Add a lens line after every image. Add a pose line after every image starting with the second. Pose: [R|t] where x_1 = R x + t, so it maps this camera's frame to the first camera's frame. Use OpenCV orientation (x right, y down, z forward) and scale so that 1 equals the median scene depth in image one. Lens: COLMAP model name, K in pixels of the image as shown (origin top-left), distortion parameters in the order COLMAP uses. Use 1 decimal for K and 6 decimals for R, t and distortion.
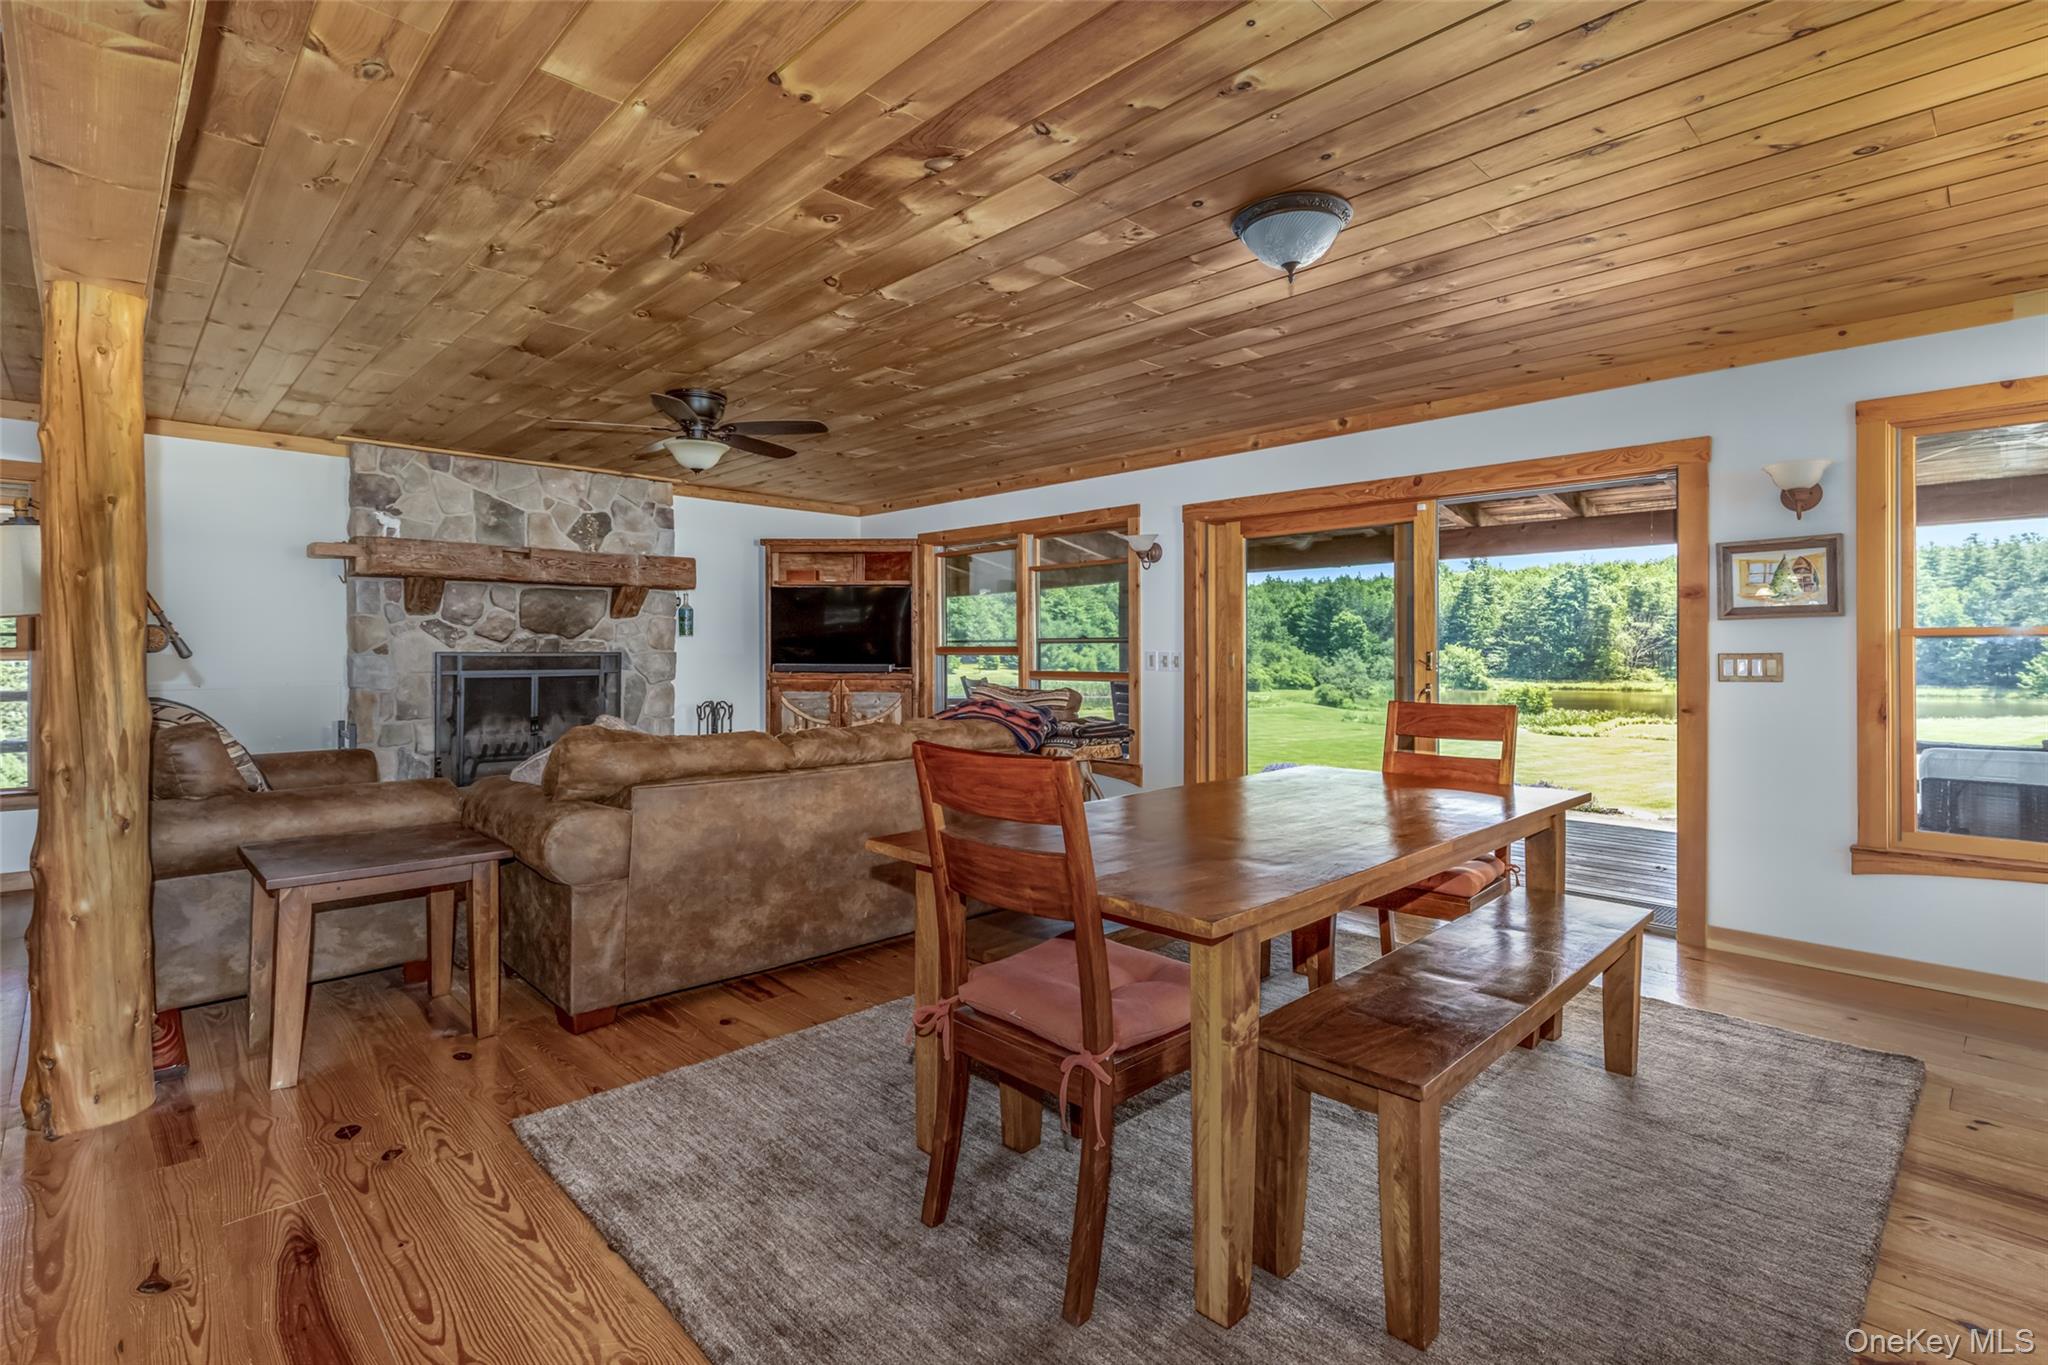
lens RADIAL K [[957.2, 0, 1023.0], [0, 957.2, 649.9], [0, 0, 1]] dist [0.003653, 0.000002]
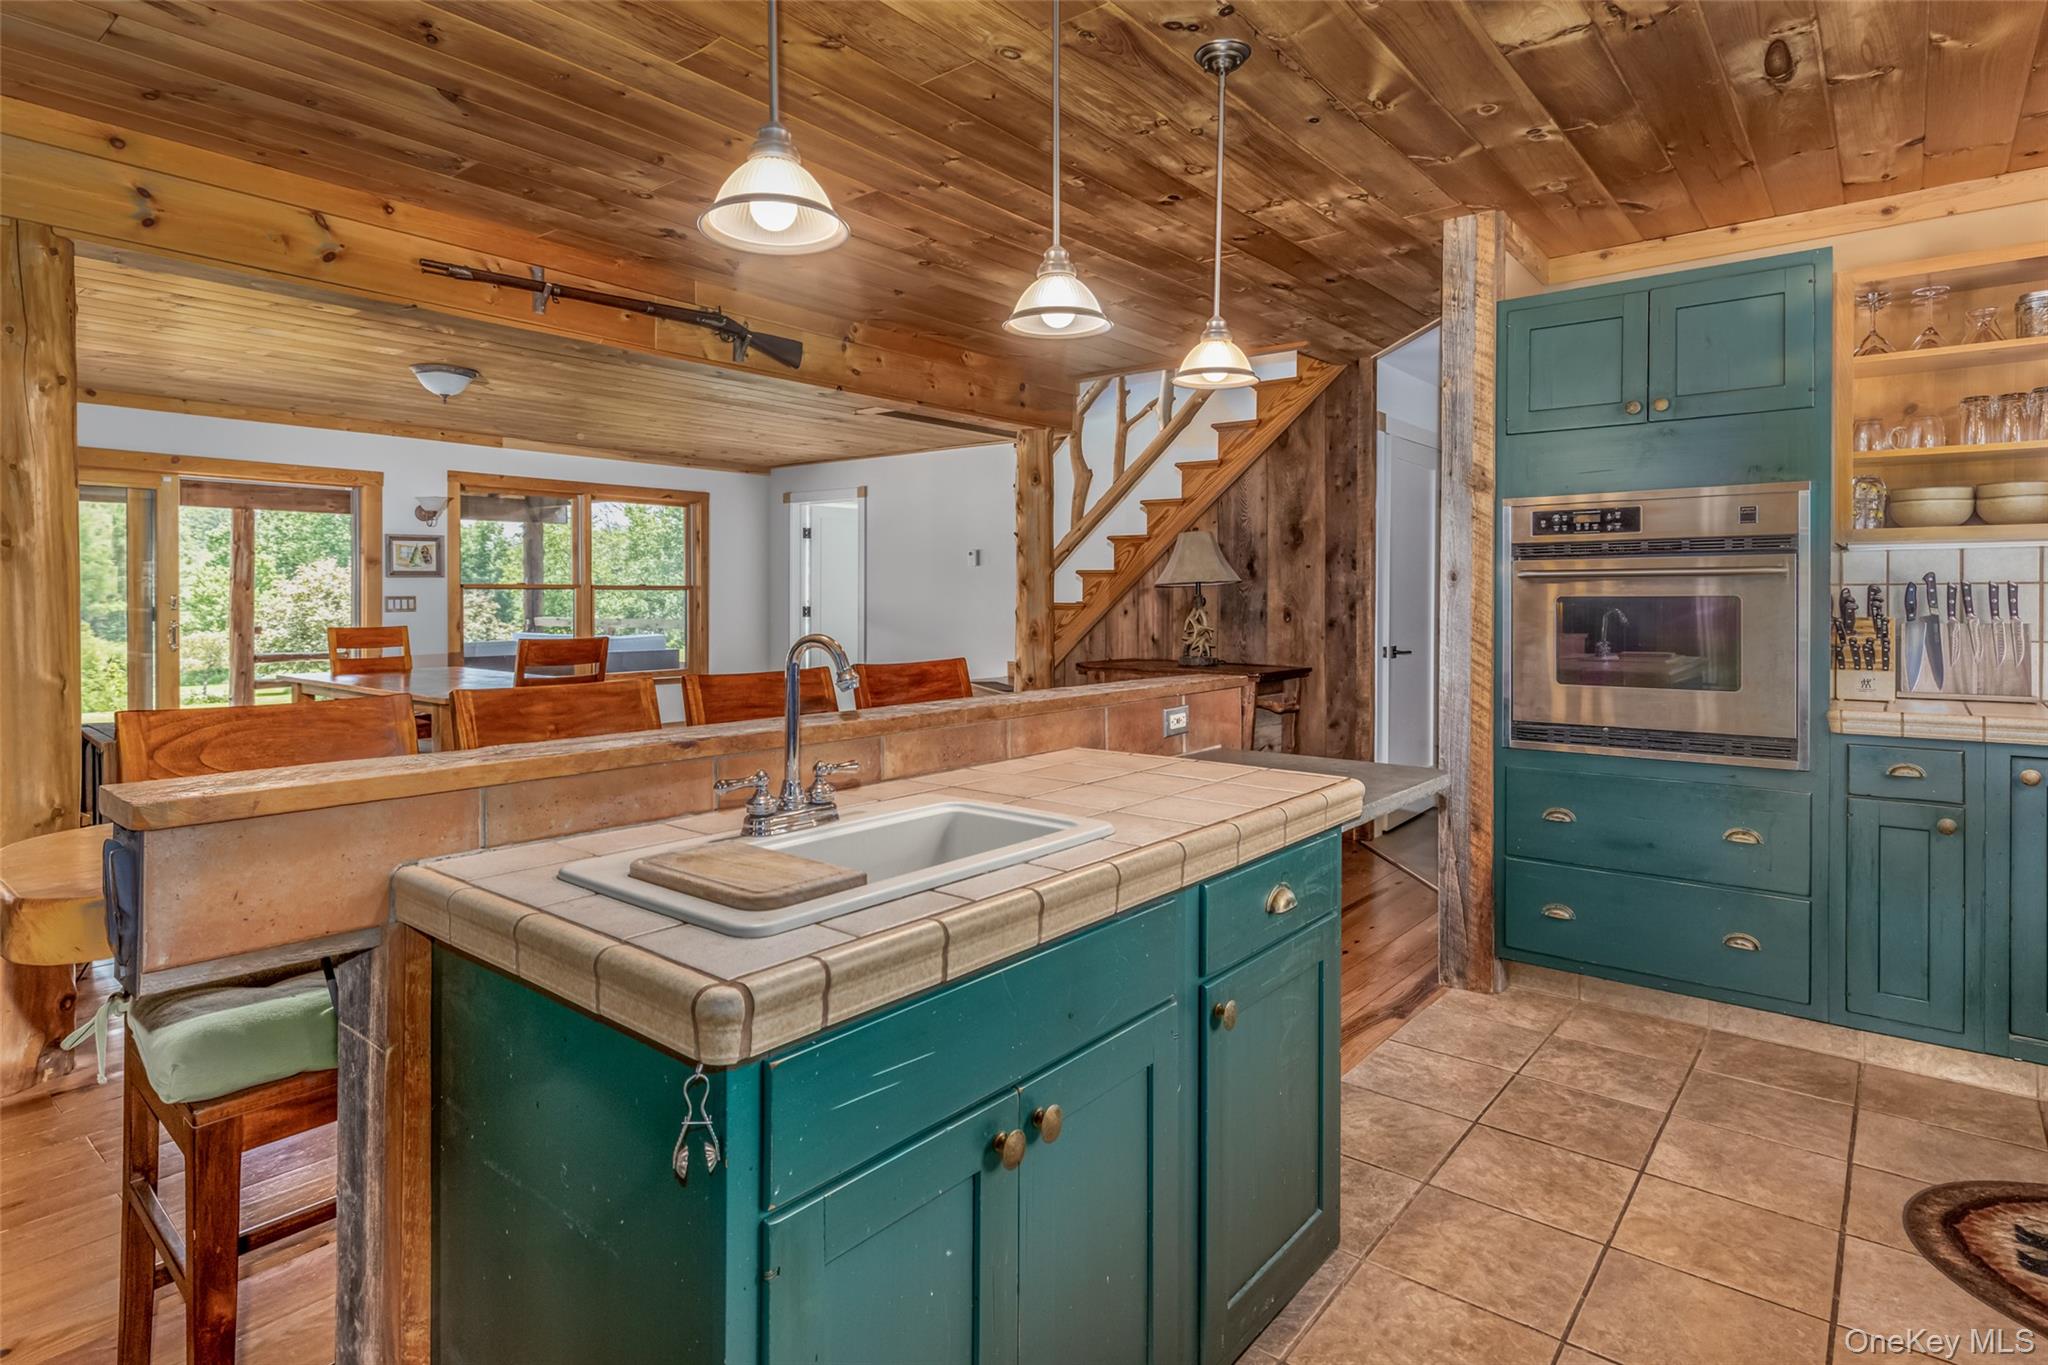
lens RADIAL K [[1088.5, 0, 1025.0], [0, 1088.5, 600.3], [0, 0, 1]] dist [-0.003503, -0.000818]
pose [[-0.119098, -0.006351, 0.992862, -0.940376], [-0.005375, 0.999969, 0.005752, -0.004868], [-0.992868, -0.004652, -0.119129, 0.053167]]
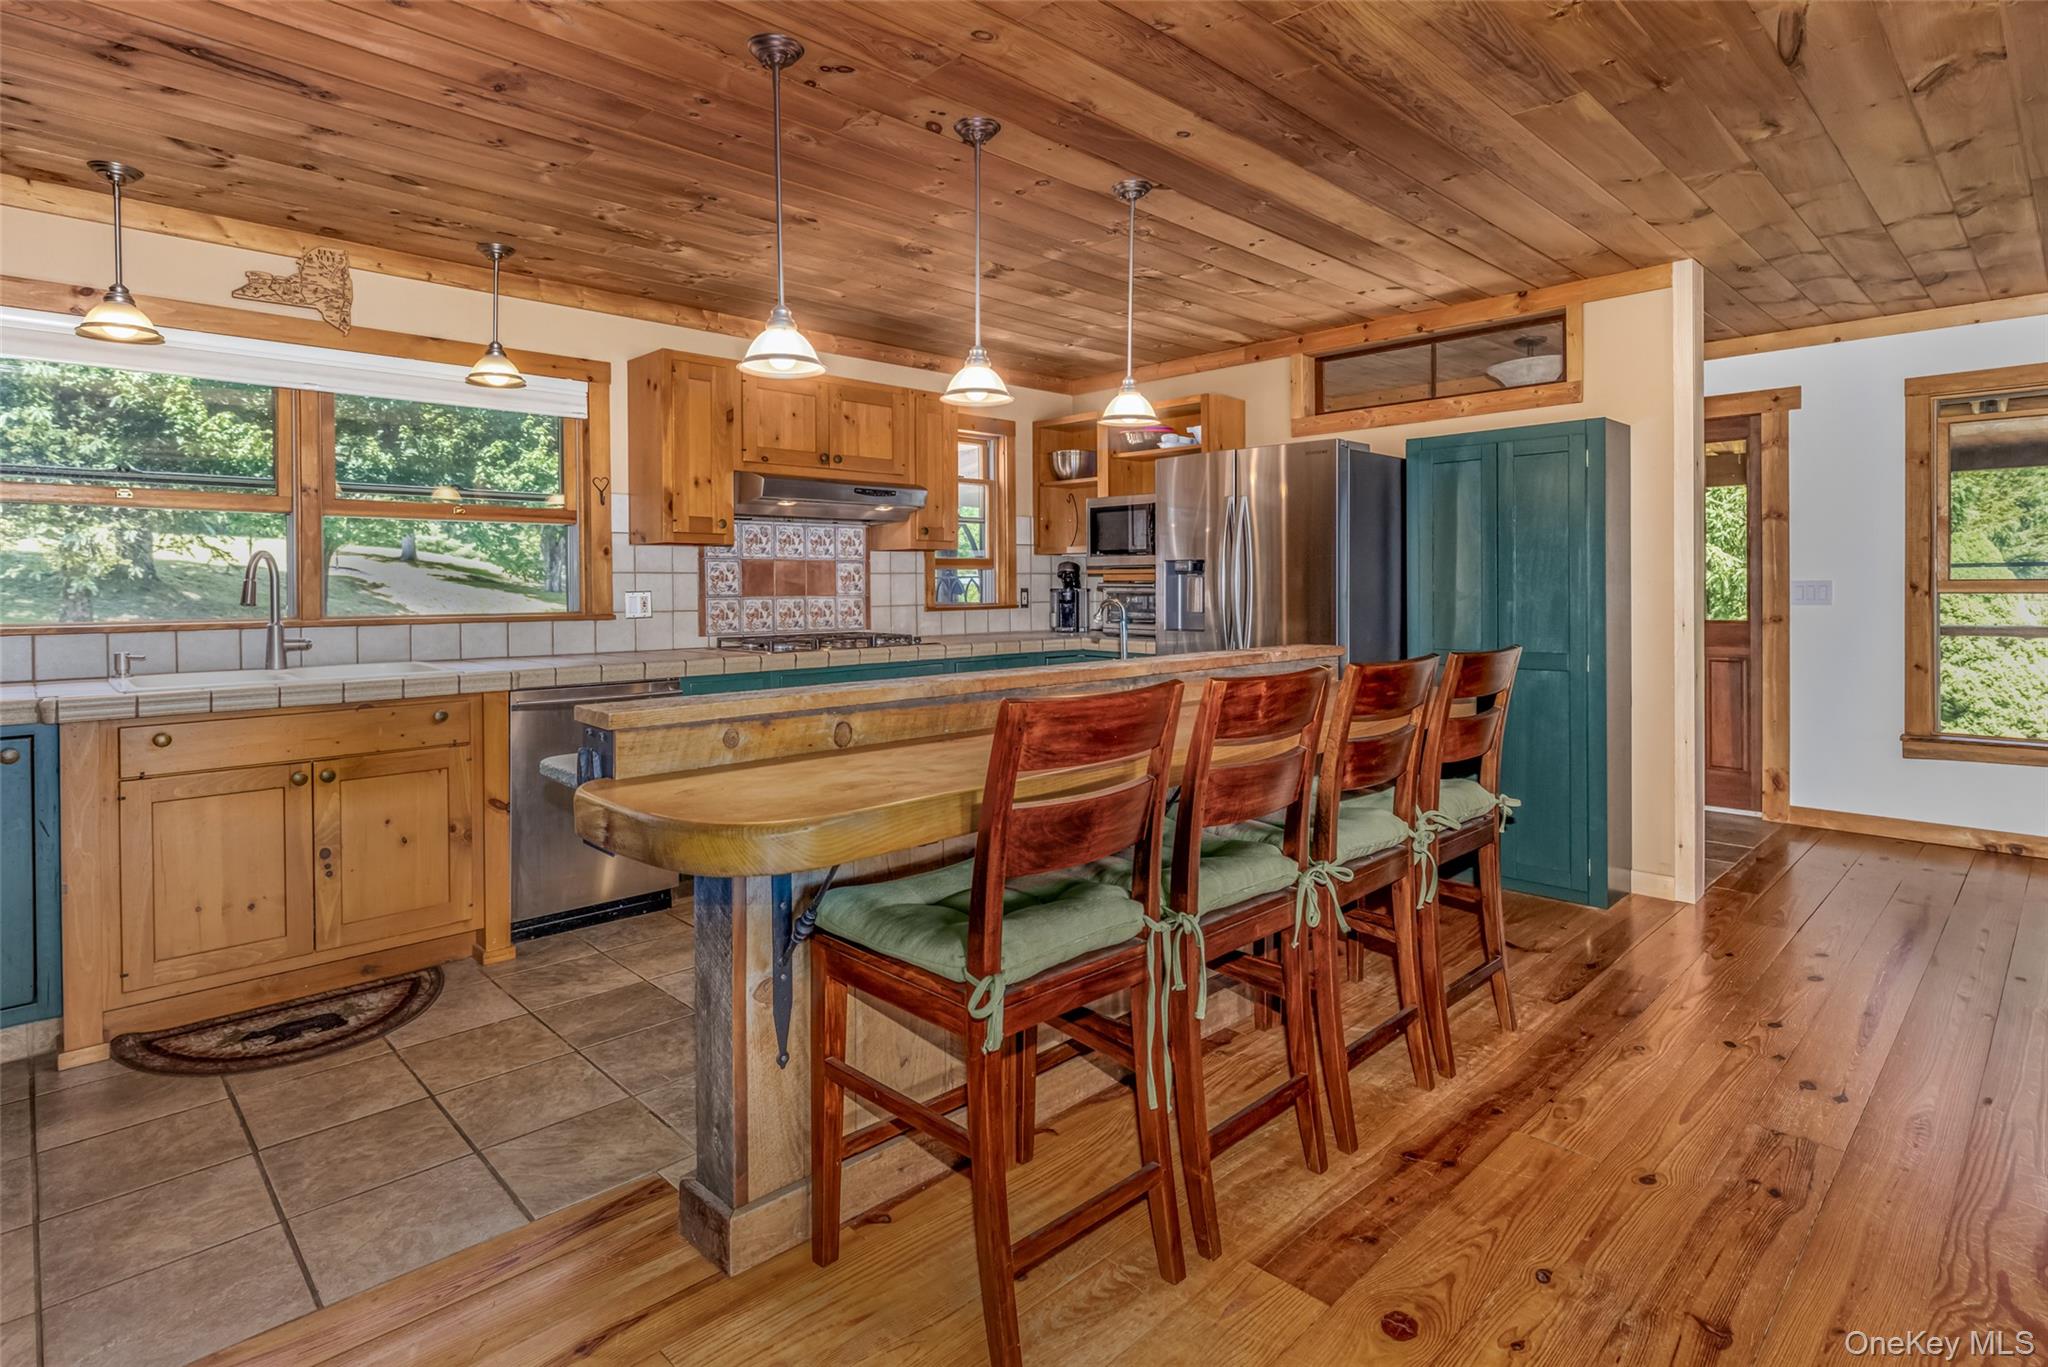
lens RADIAL K [[1041.4, 0, 1015.2], [0, 1041.4, 593.5], [0, 0, 1]] dist [-0.001154, 0.000017]
pose [[-0.005550, 0.006800, -0.999961, -0.139281], [0.007272, 0.999951, 0.006760, -0.002294], [0.999958, -0.007235, -0.005599, 0.024190]]
